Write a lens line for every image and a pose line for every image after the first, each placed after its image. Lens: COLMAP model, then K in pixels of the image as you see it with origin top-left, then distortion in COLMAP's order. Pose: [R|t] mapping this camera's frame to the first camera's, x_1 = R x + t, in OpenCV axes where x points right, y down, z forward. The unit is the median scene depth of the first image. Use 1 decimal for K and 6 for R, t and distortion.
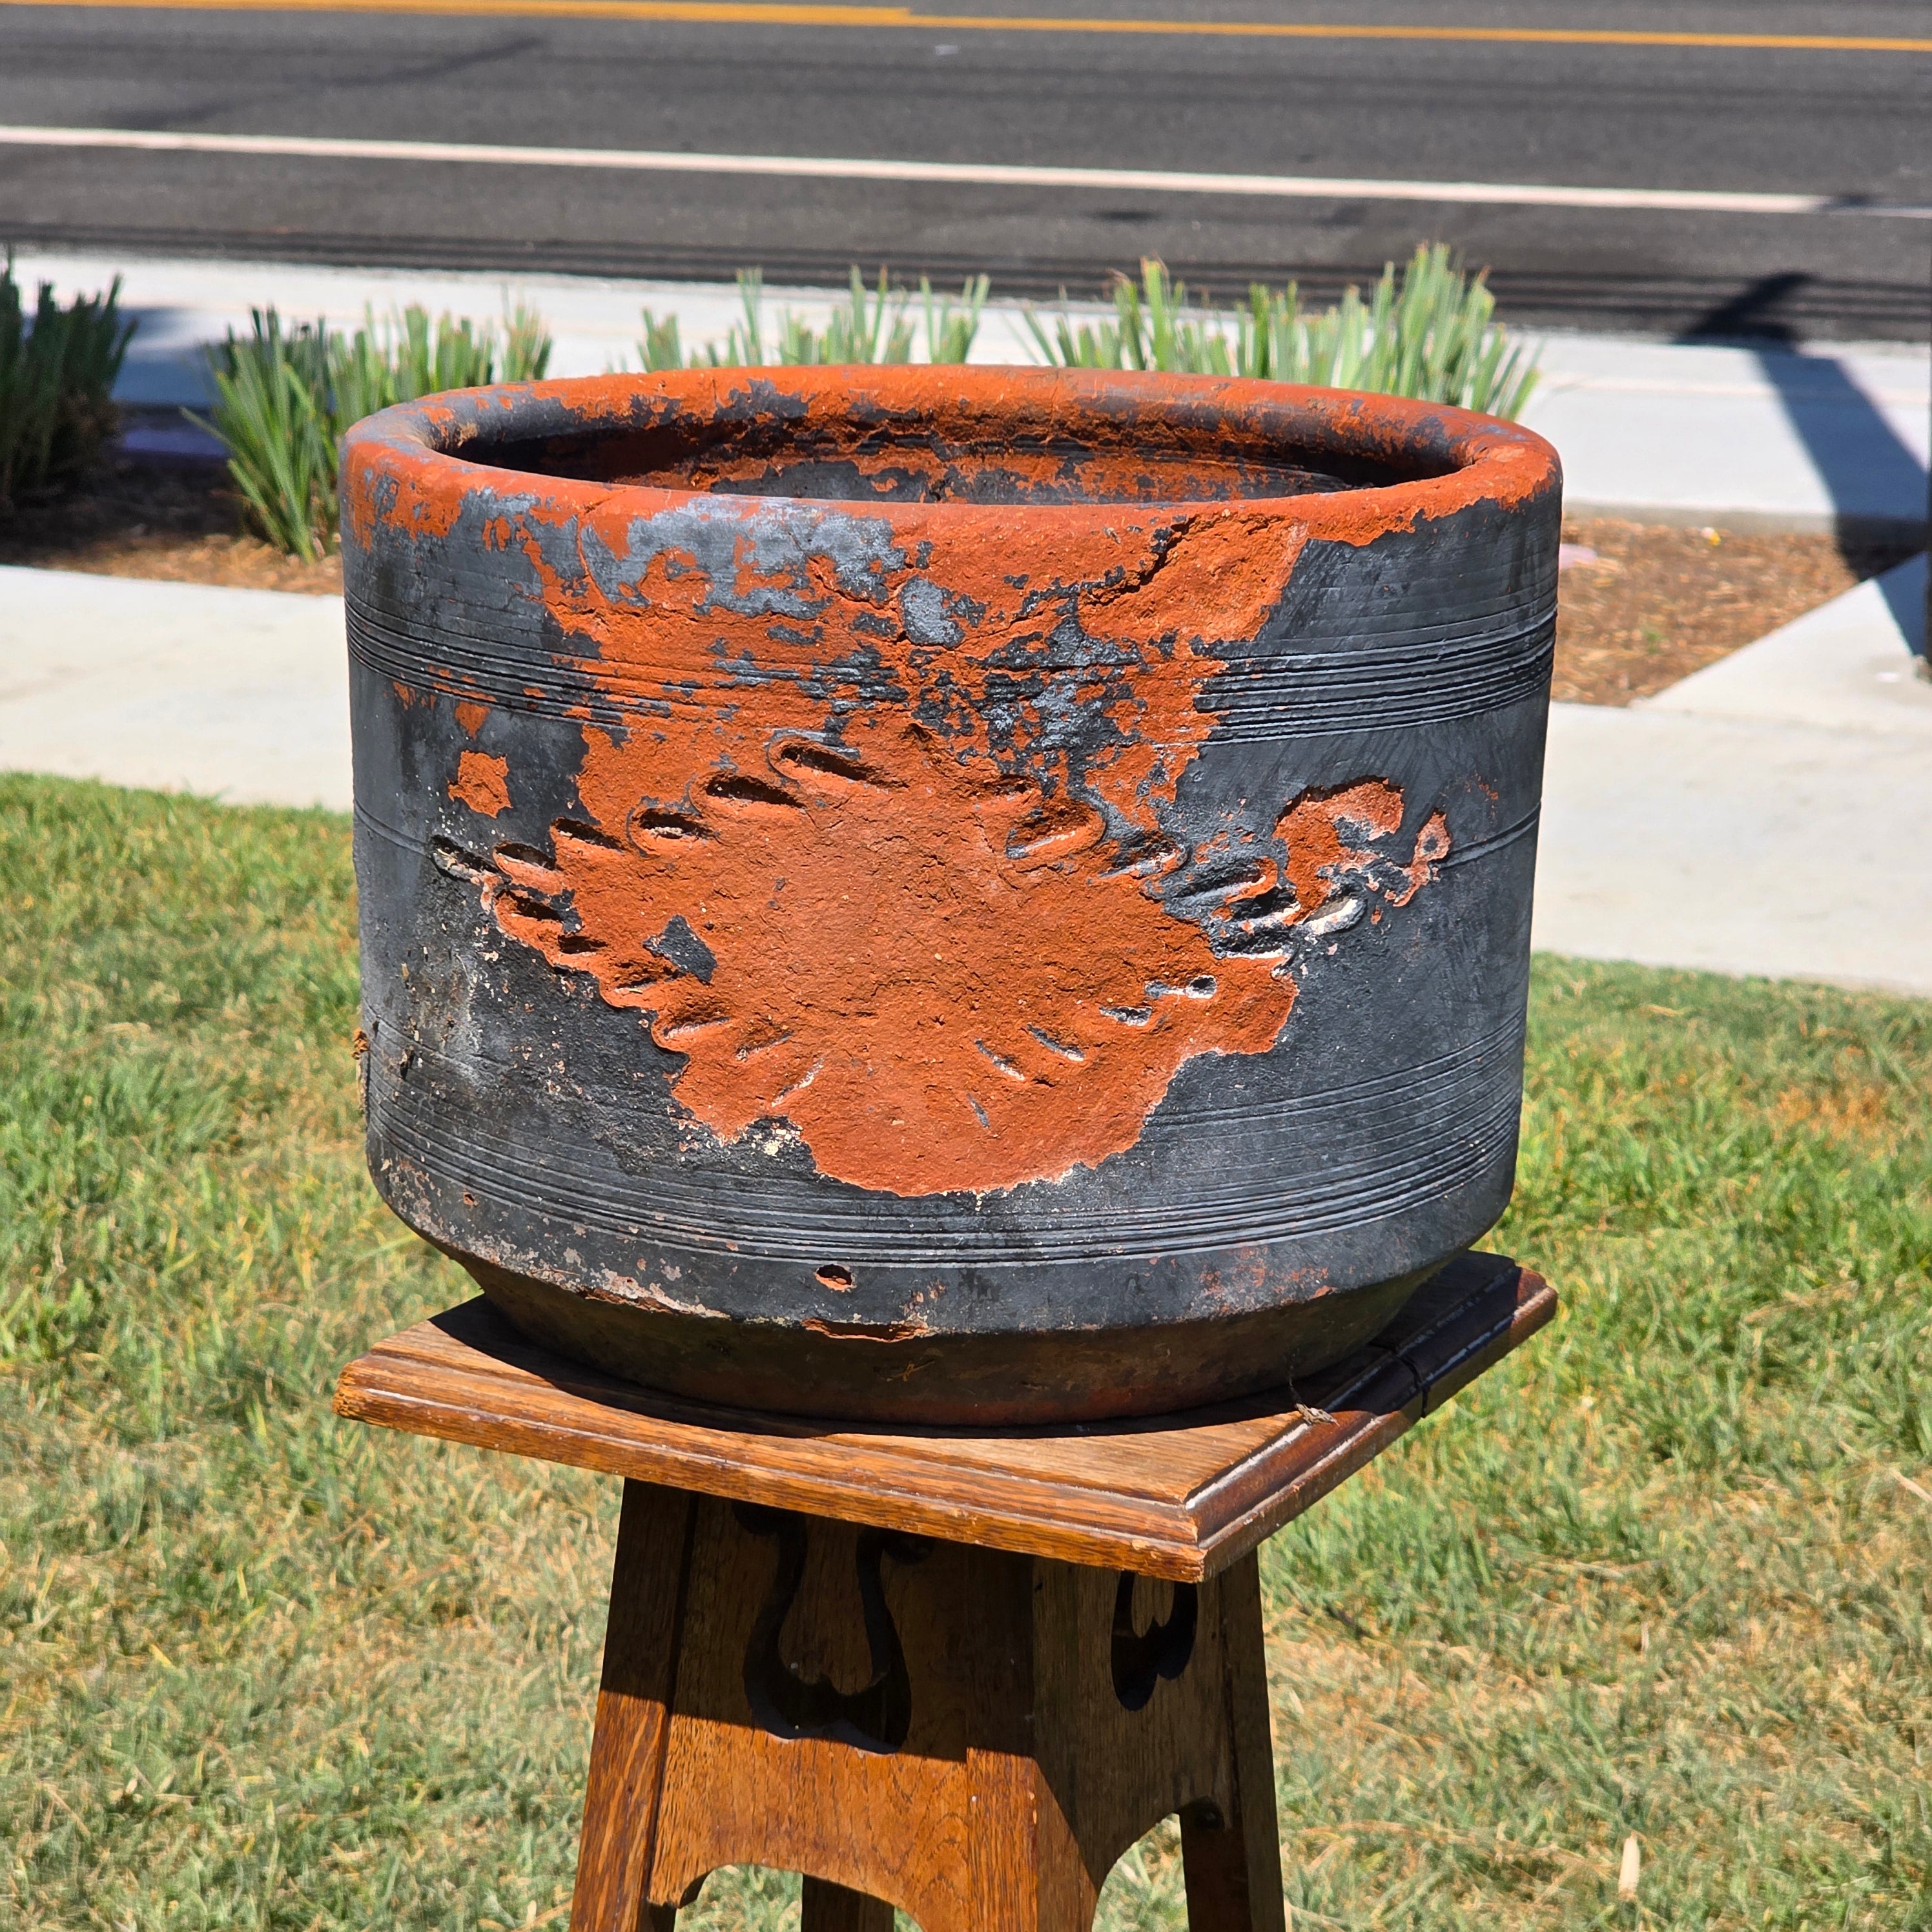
lens RADIAL K [[5021.2, 0, 942.9], [0, 5021.2, 1019.5], [0, 0, 1]] dist [-1.669016, 38.297203]
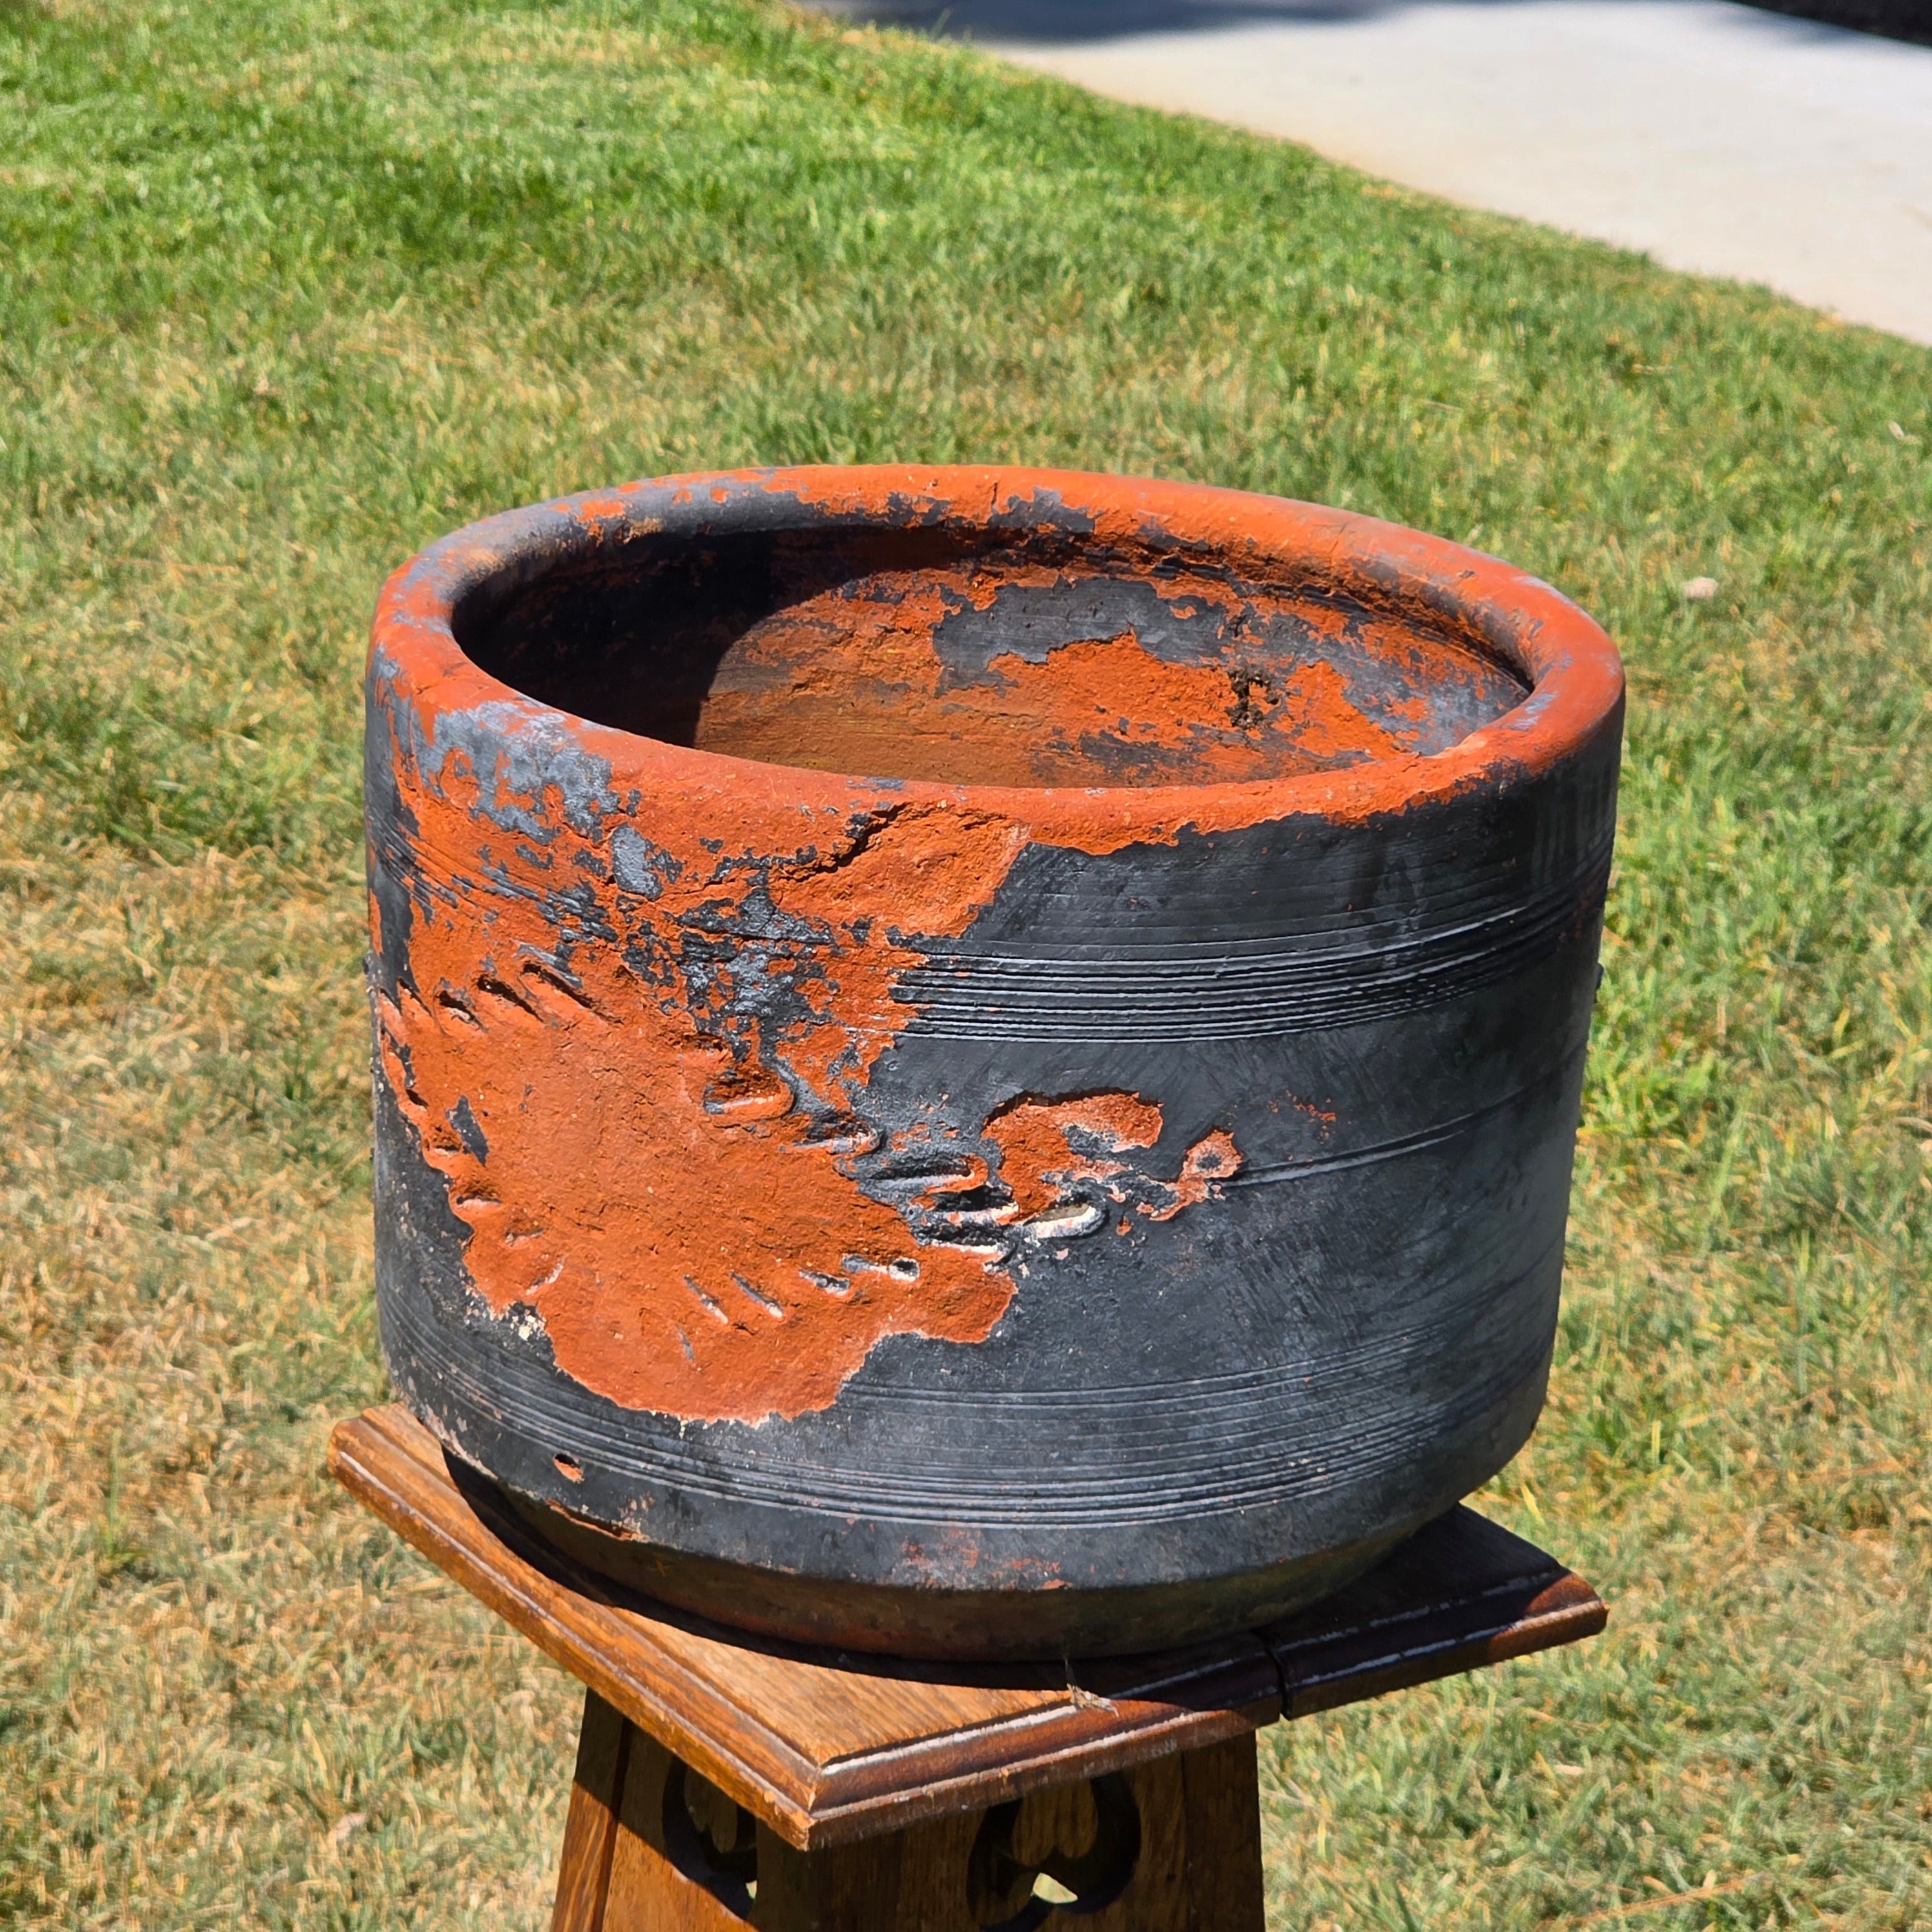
lens RADIAL K [[5870.5, 0, 935.1], [0, 5870.5, 899.4], [0, 0, 1]] dist [-1.635321, 39.403008]
pose [[0.873821, 0.177032, -0.452876, 0.564935], [-0.147068, 0.983969, 0.100871, -0.195070], [0.463473, -0.021540, 0.885849, -0.014693]]
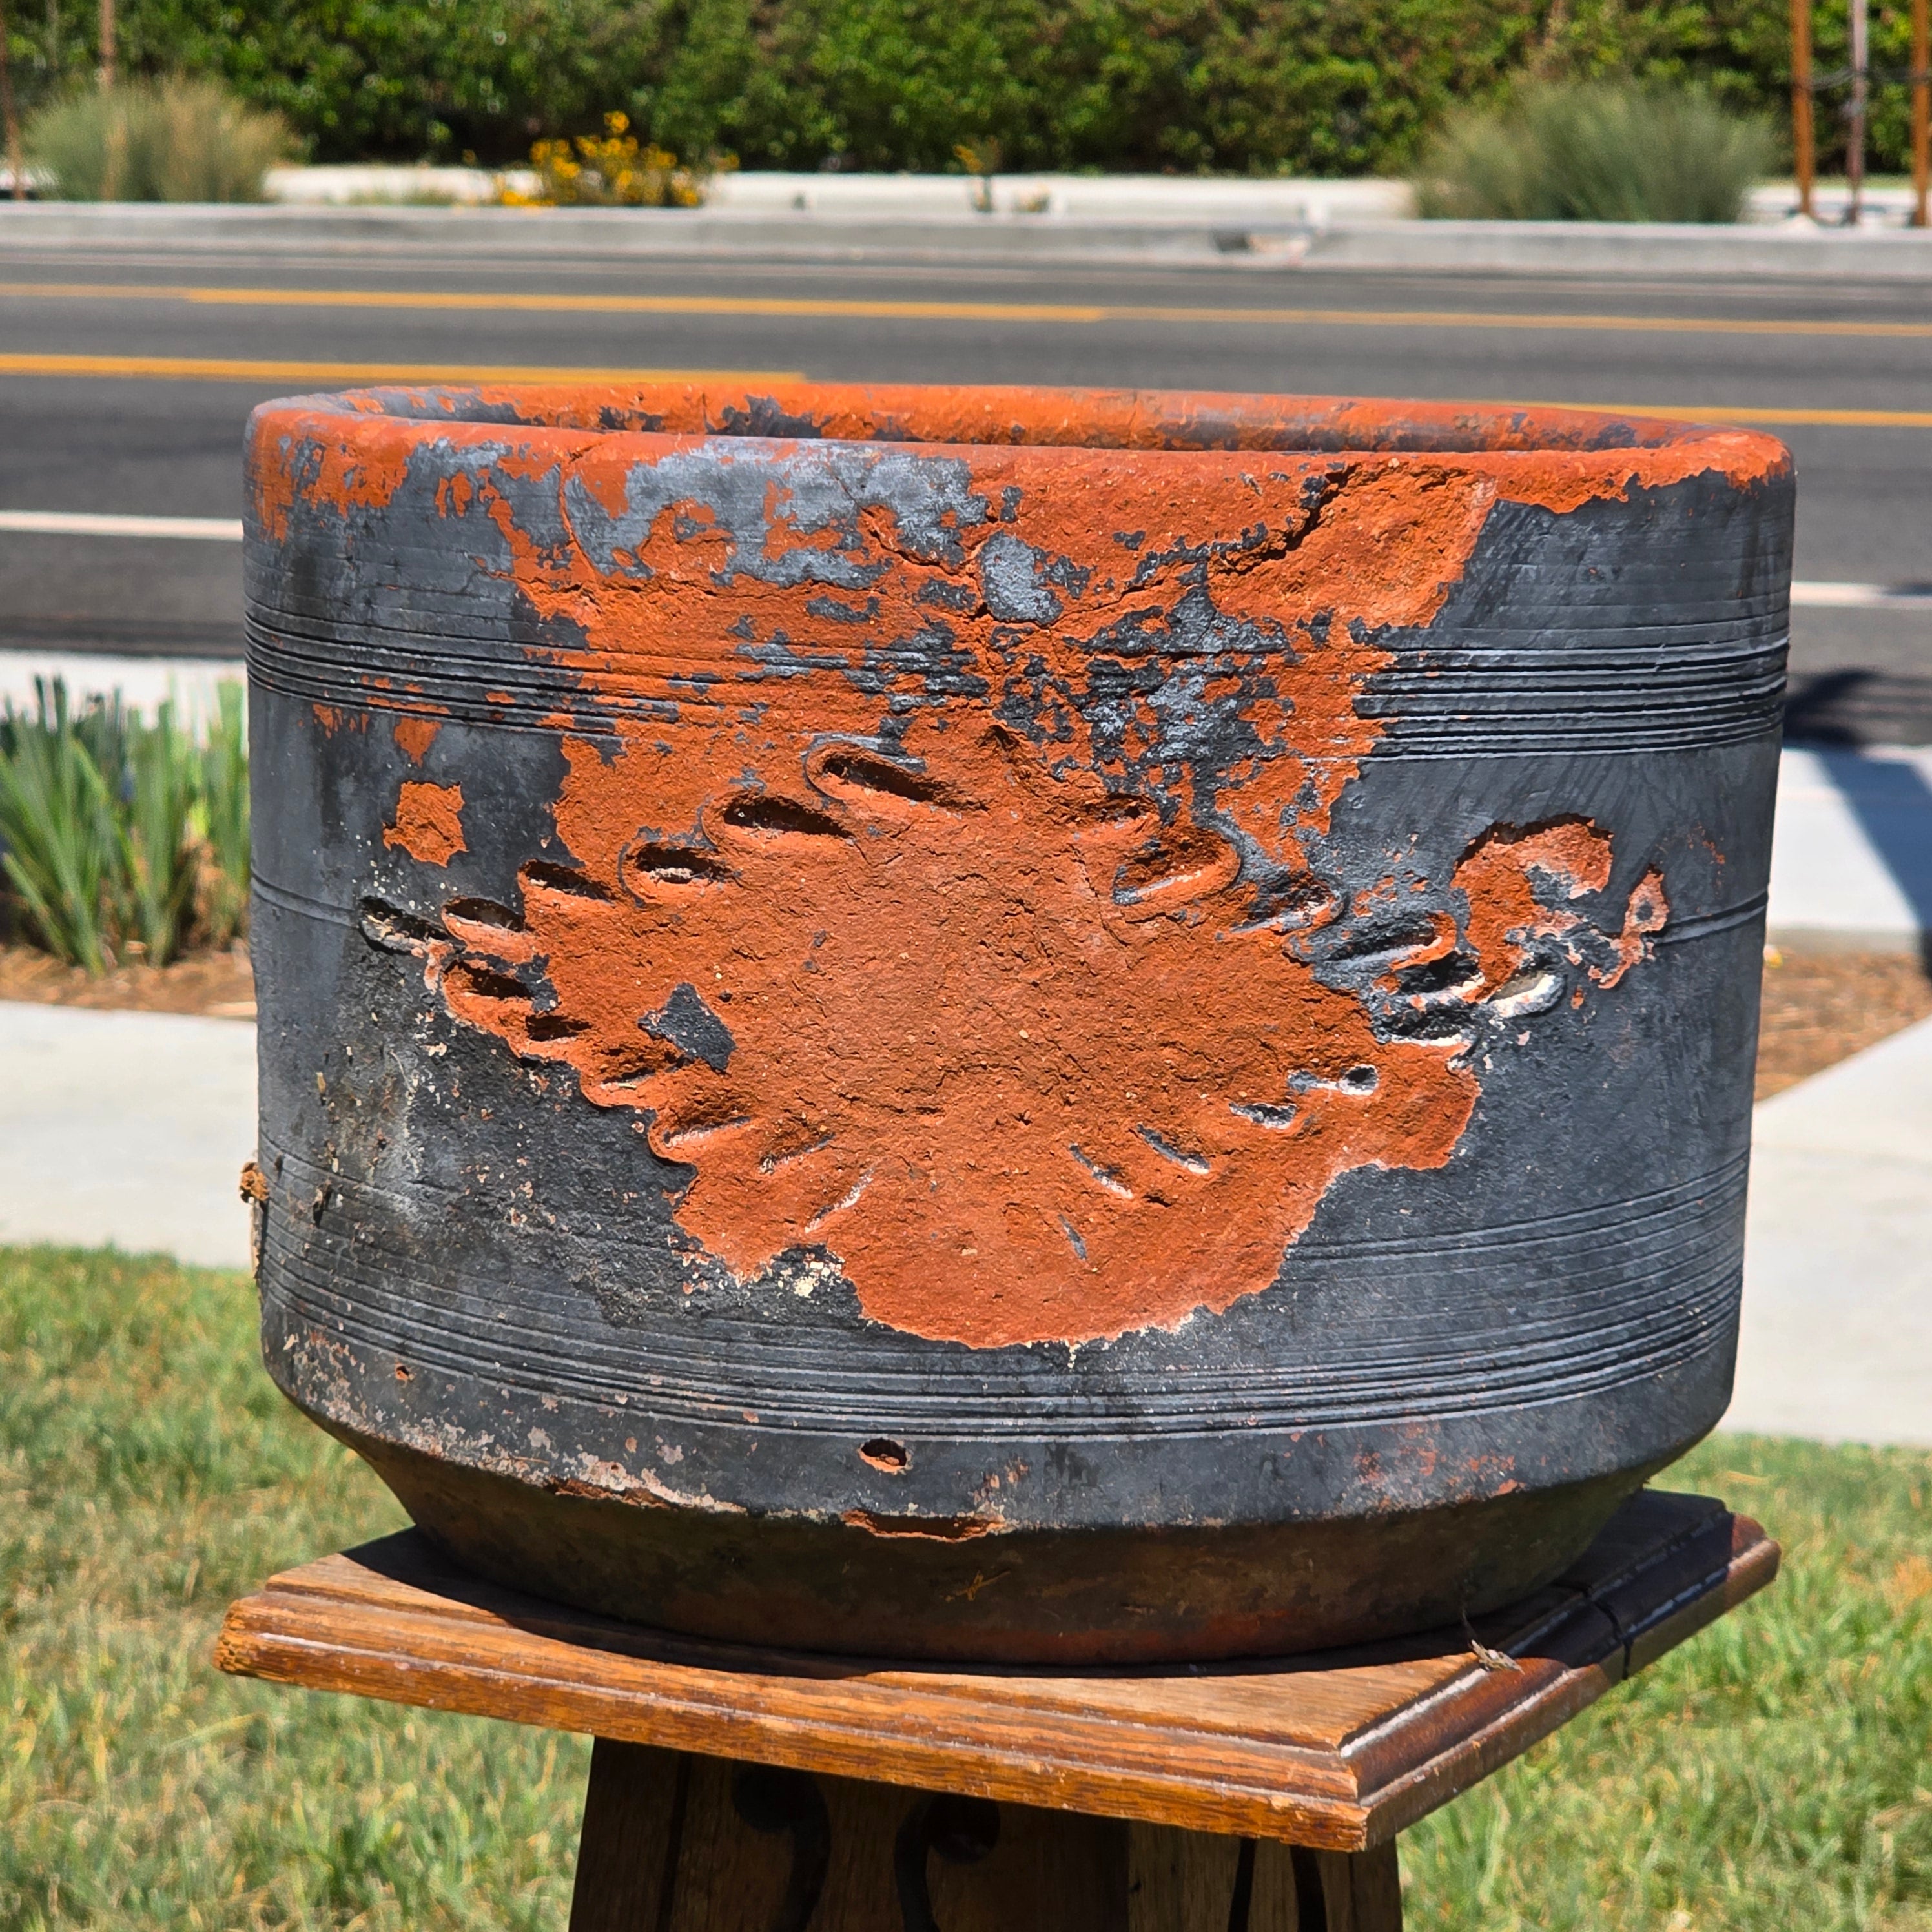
lens RADIAL K [[5957.3, 0, 966.0], [0, 5957.3, 966.0], [0, 0, 1]] dist [-1.677174, 37.953288]
pose [[0.999713, 0.004954, 0.023443, -0.030993], [-0.002451, 0.994404, -0.105617, 0.073066], [-0.023835, 0.105529, 0.994131, 0.085976]]
